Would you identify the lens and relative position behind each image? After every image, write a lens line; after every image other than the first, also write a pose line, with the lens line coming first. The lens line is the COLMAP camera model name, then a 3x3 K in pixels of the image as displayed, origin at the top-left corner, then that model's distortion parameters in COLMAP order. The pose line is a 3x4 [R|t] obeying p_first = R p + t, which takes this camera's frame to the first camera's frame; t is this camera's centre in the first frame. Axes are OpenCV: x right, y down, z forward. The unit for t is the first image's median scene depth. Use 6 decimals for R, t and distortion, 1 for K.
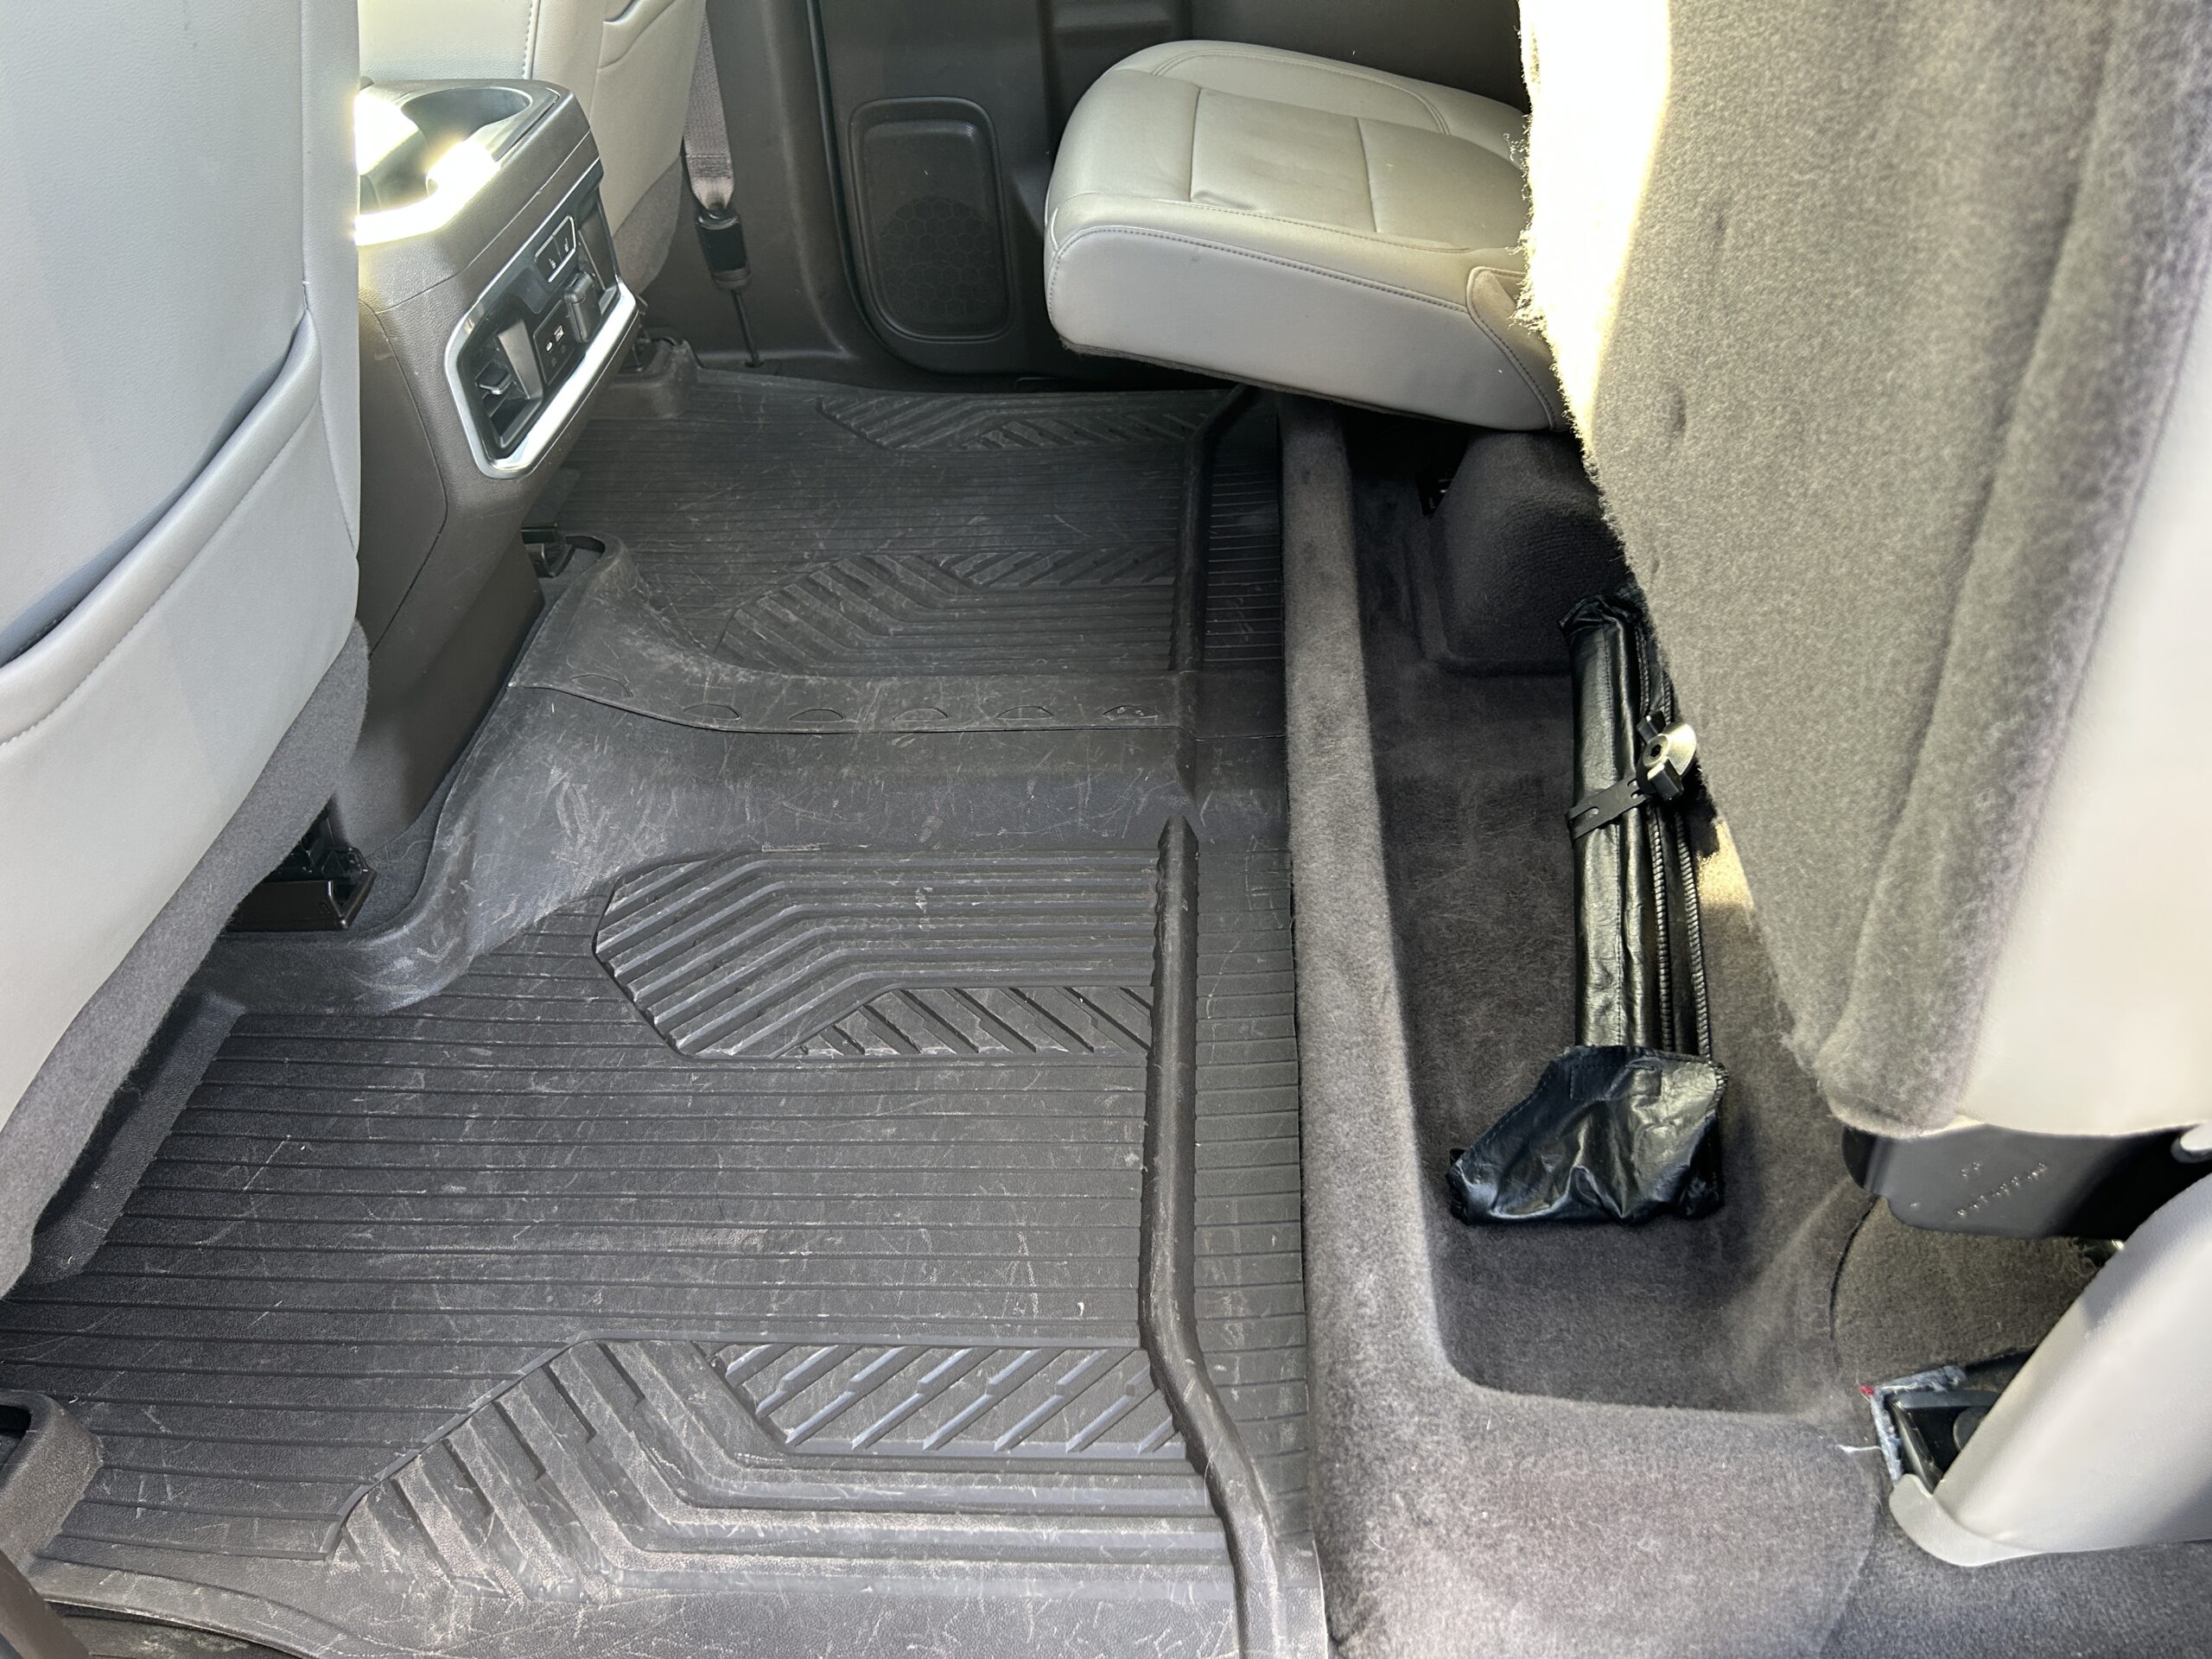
lens RADIAL K [[1680.7, 0, 1112.1], [0, 1680.7, 832.9], [0, 0, 1]] dist [0.050842, -0.060336]
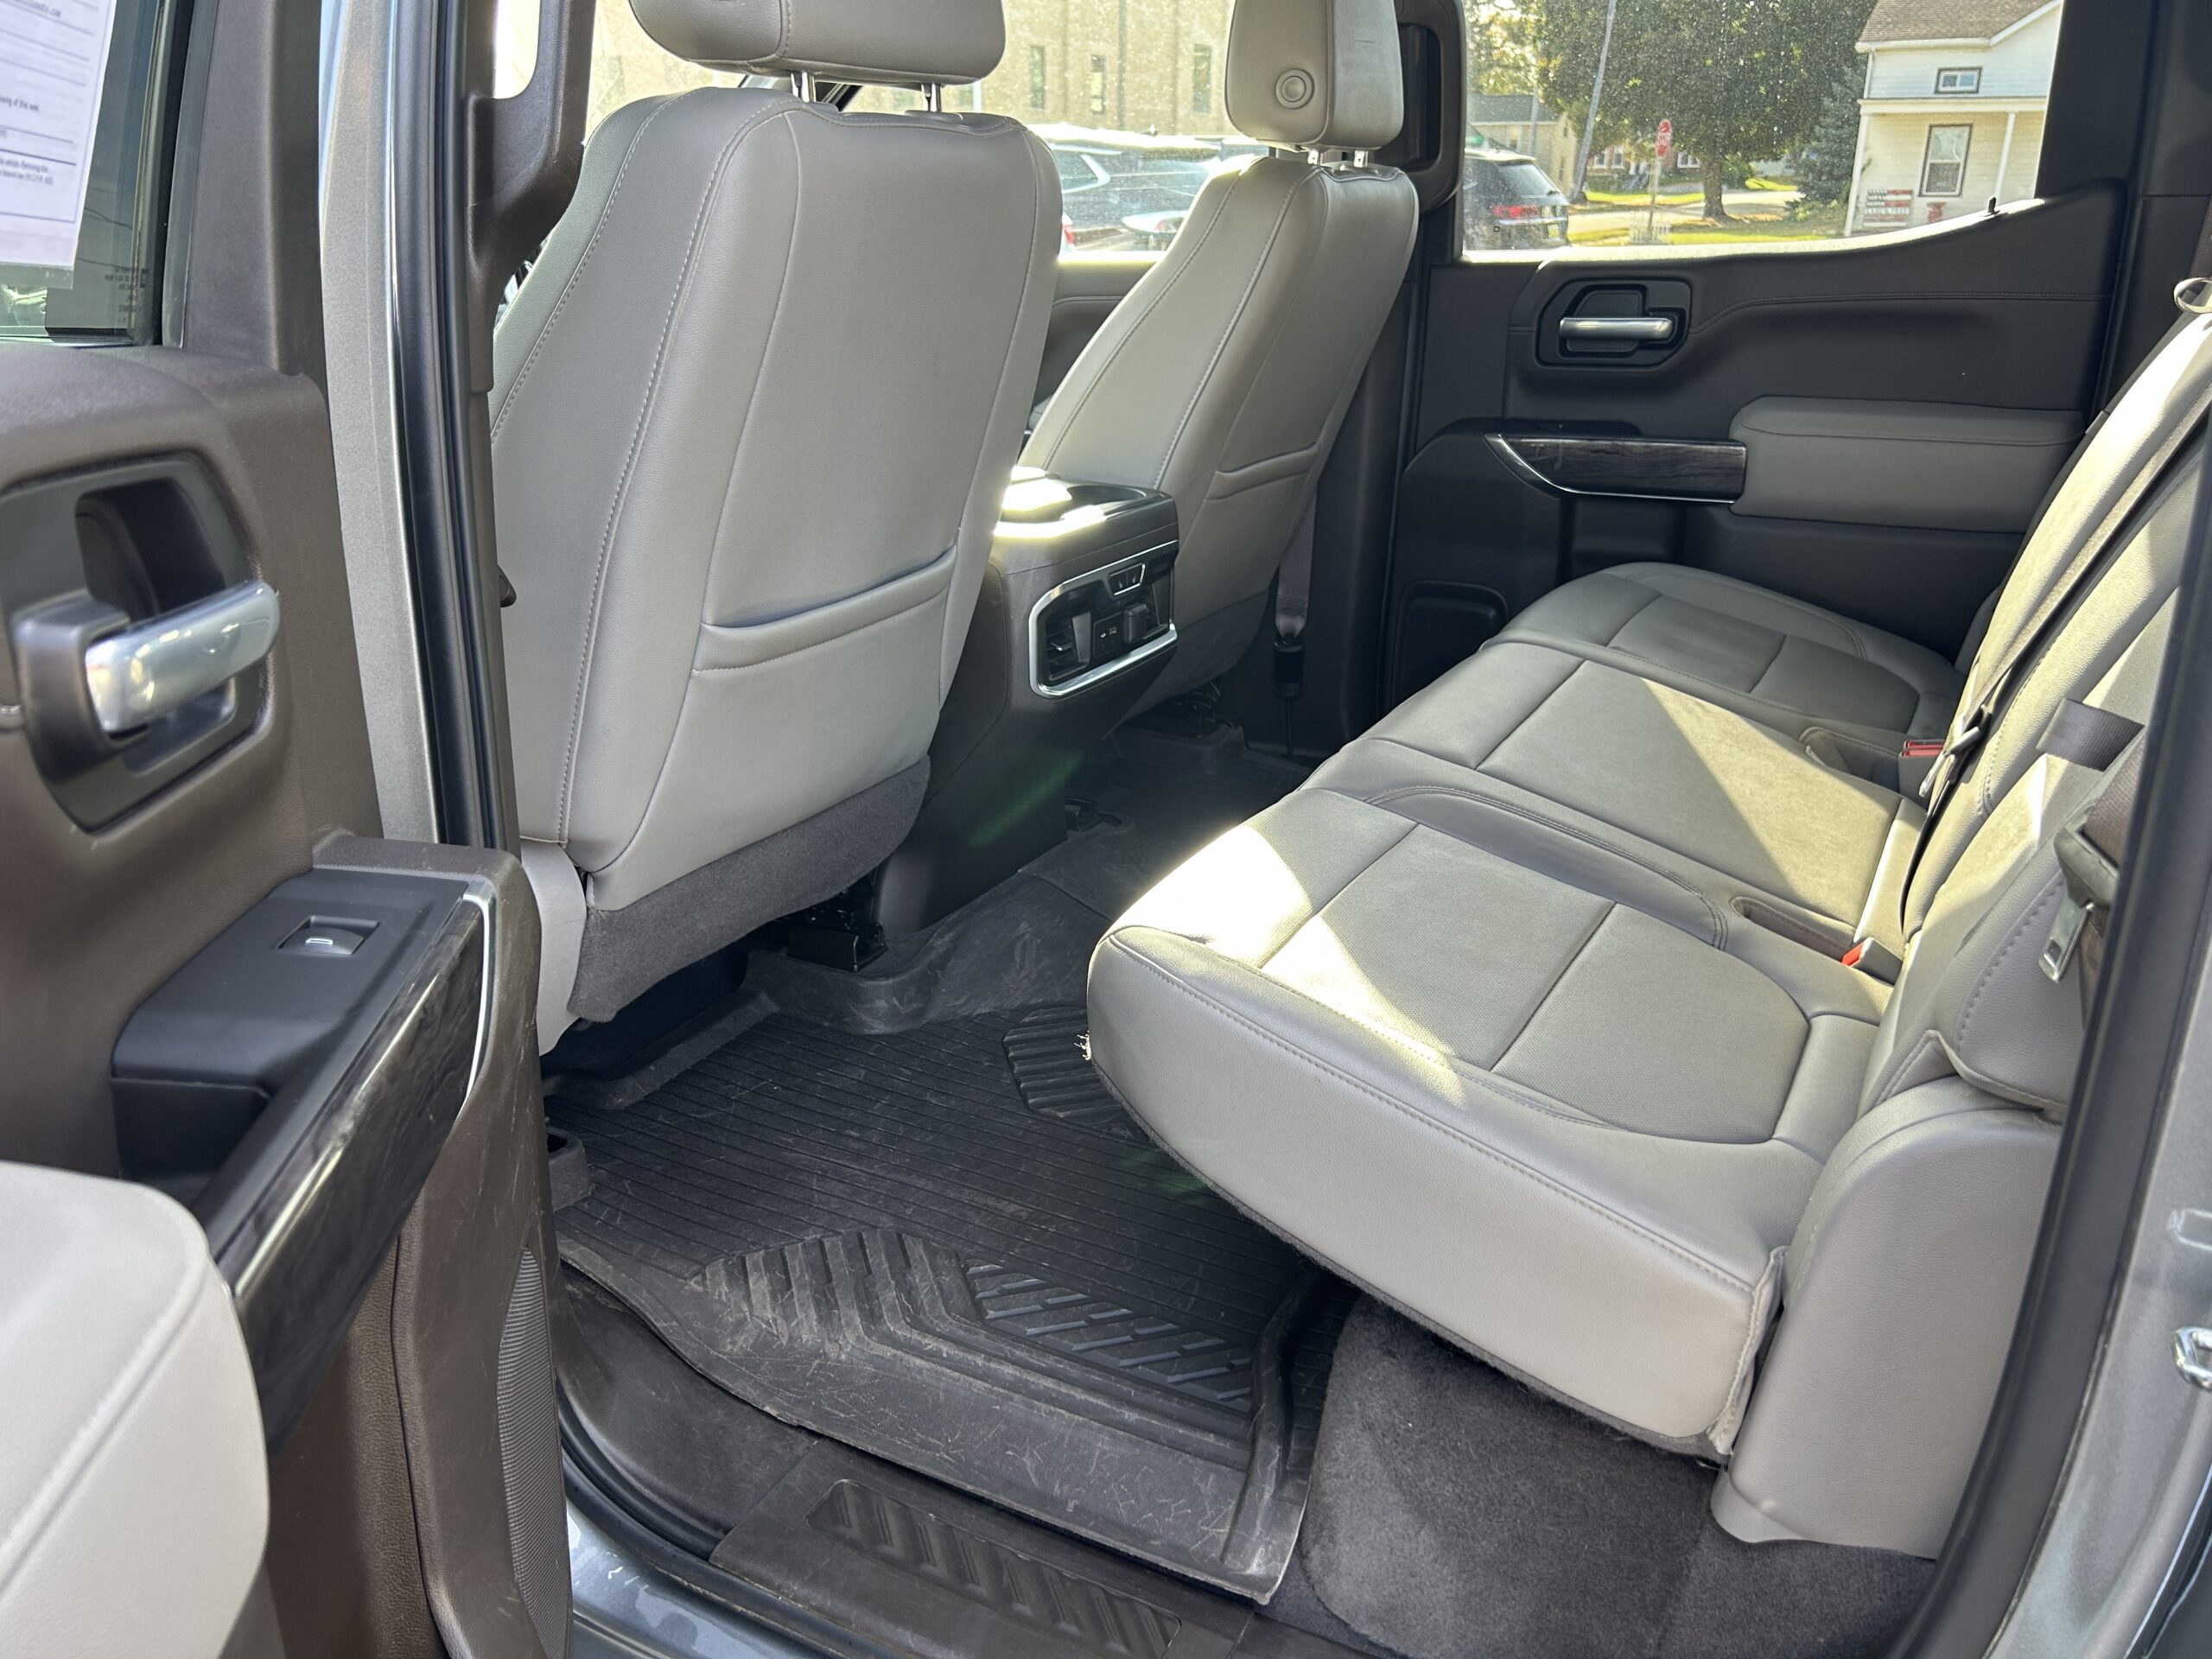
lens RADIAL K [[1680.7, 0, 1122.7], [0, 1680.7, 847.5], [0, 0, 1]] dist [0.050842, -0.060336]
pose [[0.906745, 0.202272, -0.369999, 0.302994], [-0.308837, 0.915985, -0.256106, 0.290873], [0.287110, 0.346492, 0.893035, -0.294053]]
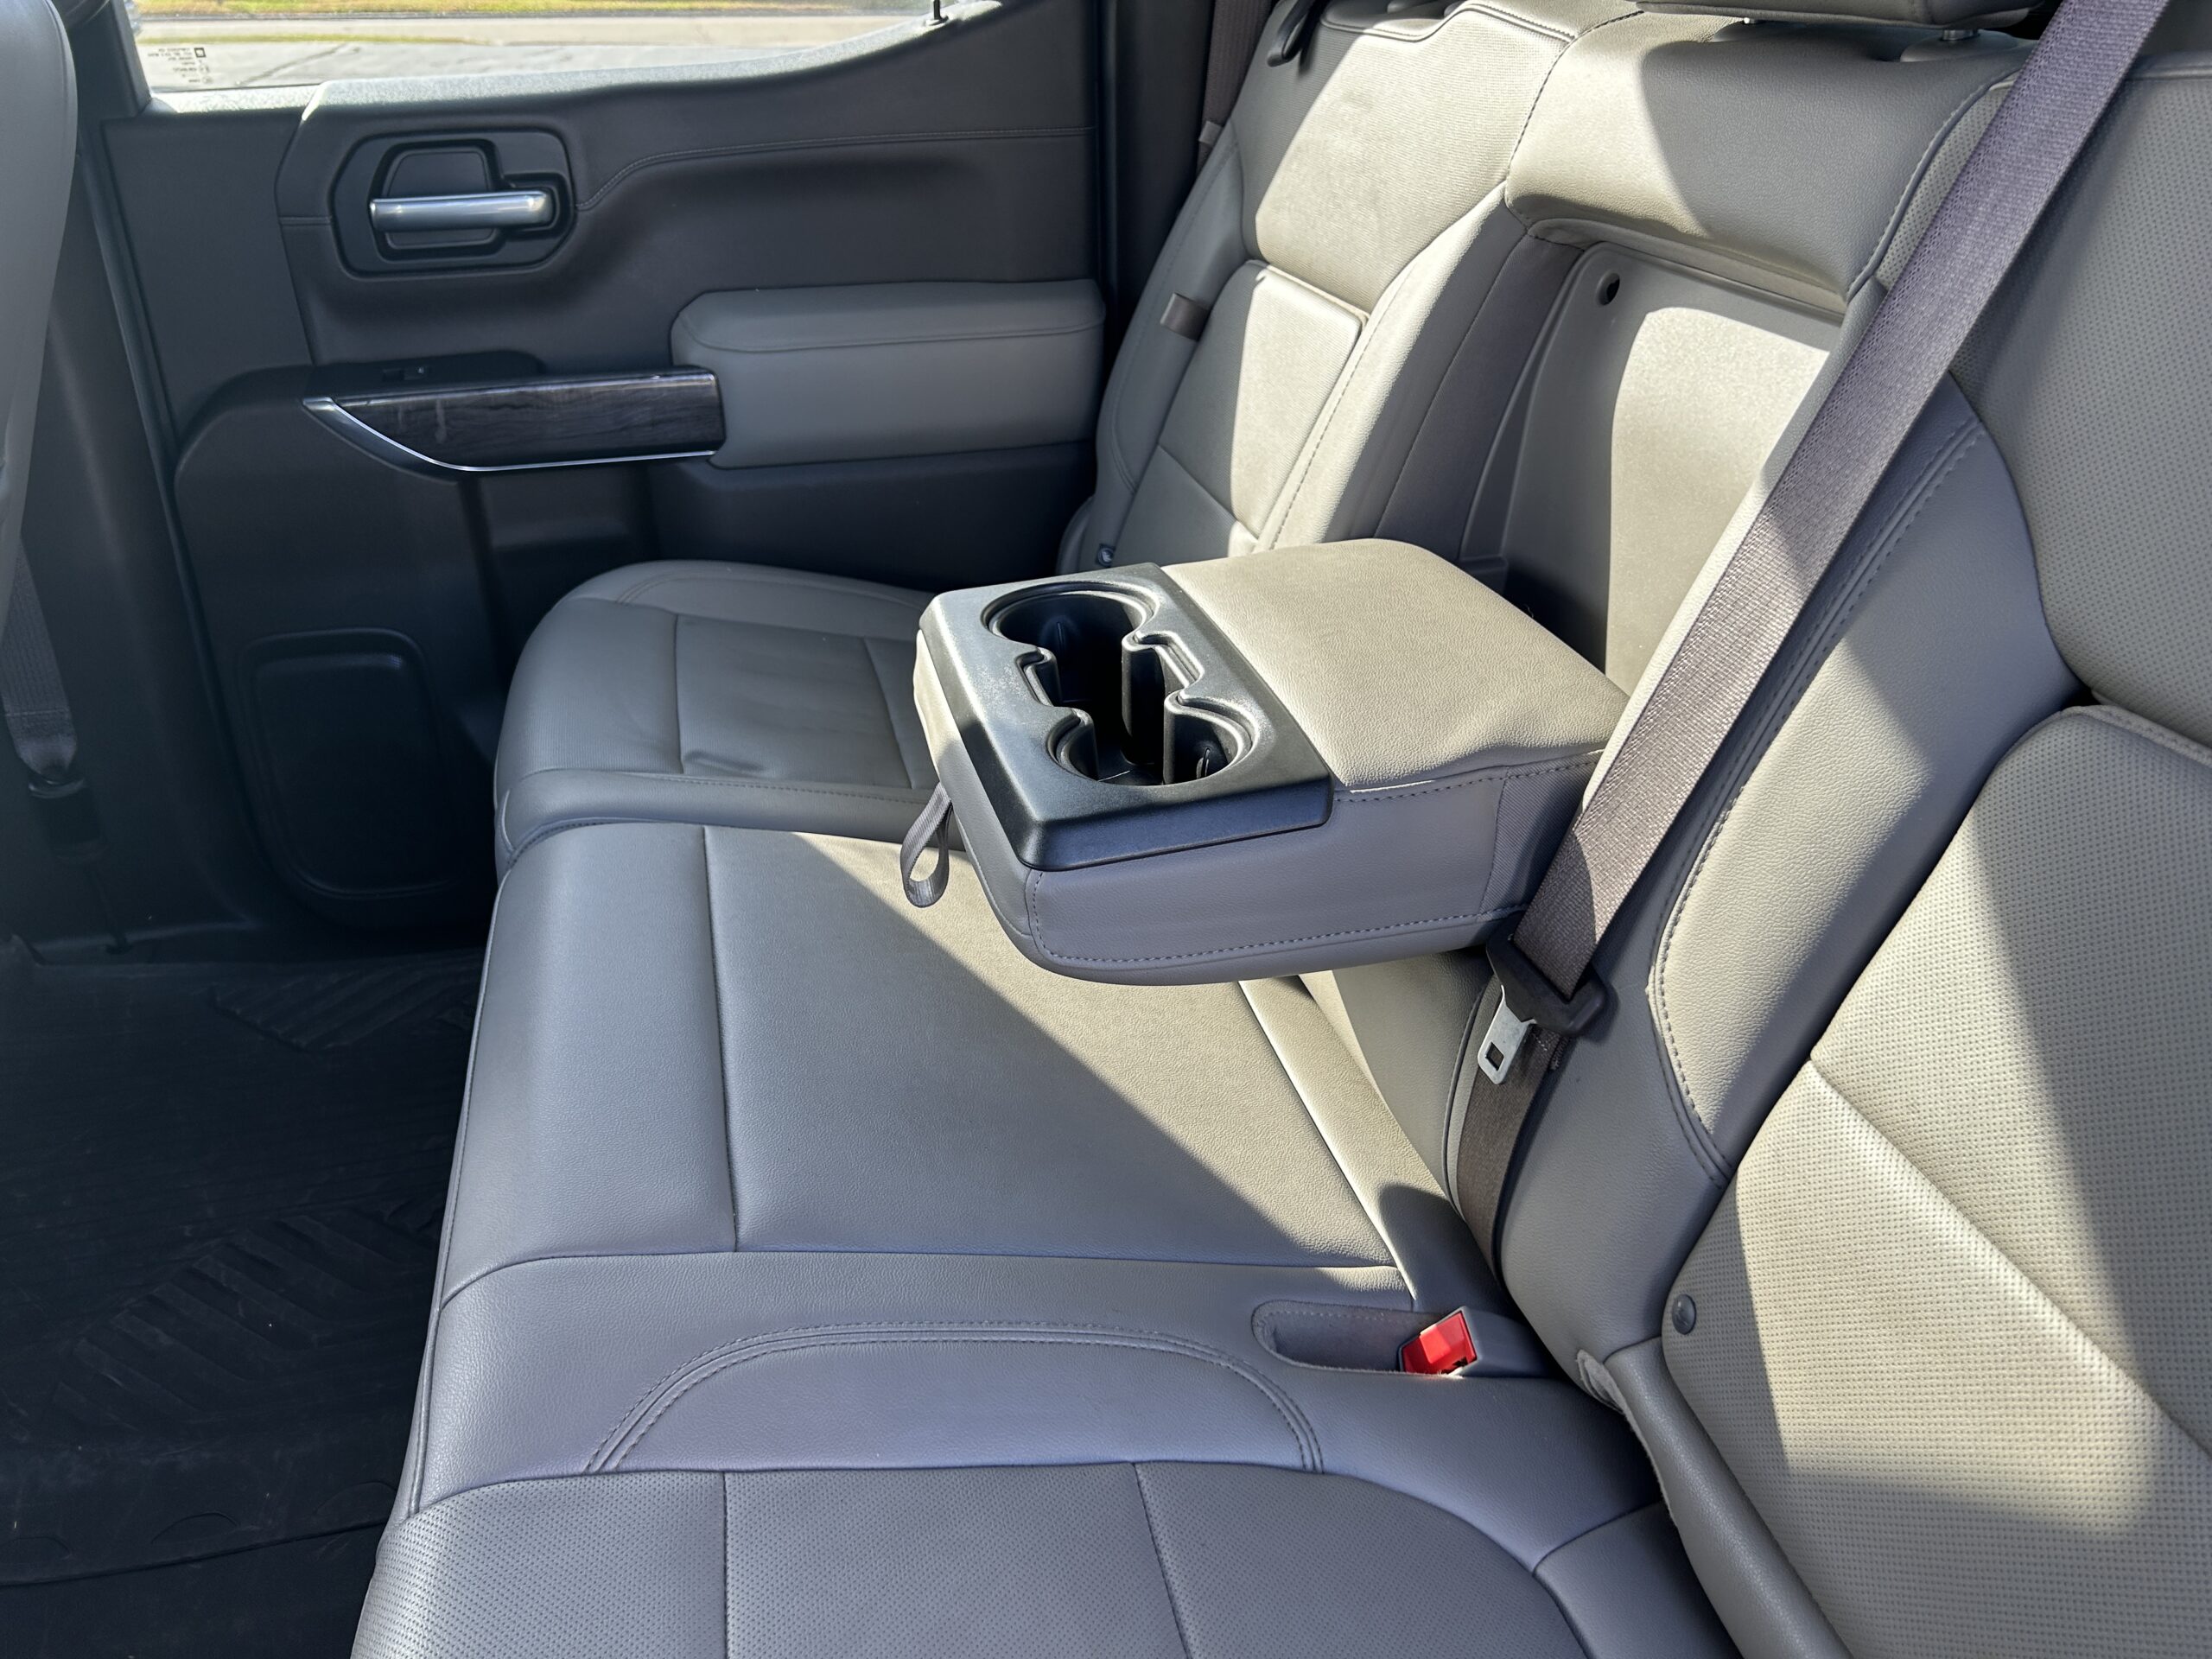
lens RADIAL K [[1680.7, 0, 1119.0], [0, 1680.7, 813.1], [0, 0, 1]] dist [0.050842, -0.060336]
pose [[0.952327, -0.088680, 0.291906, 0.009883], [0.152858, 0.966753, -0.204994, -0.207813], [-0.264022, 0.239841, 0.934221, 0.252694]]
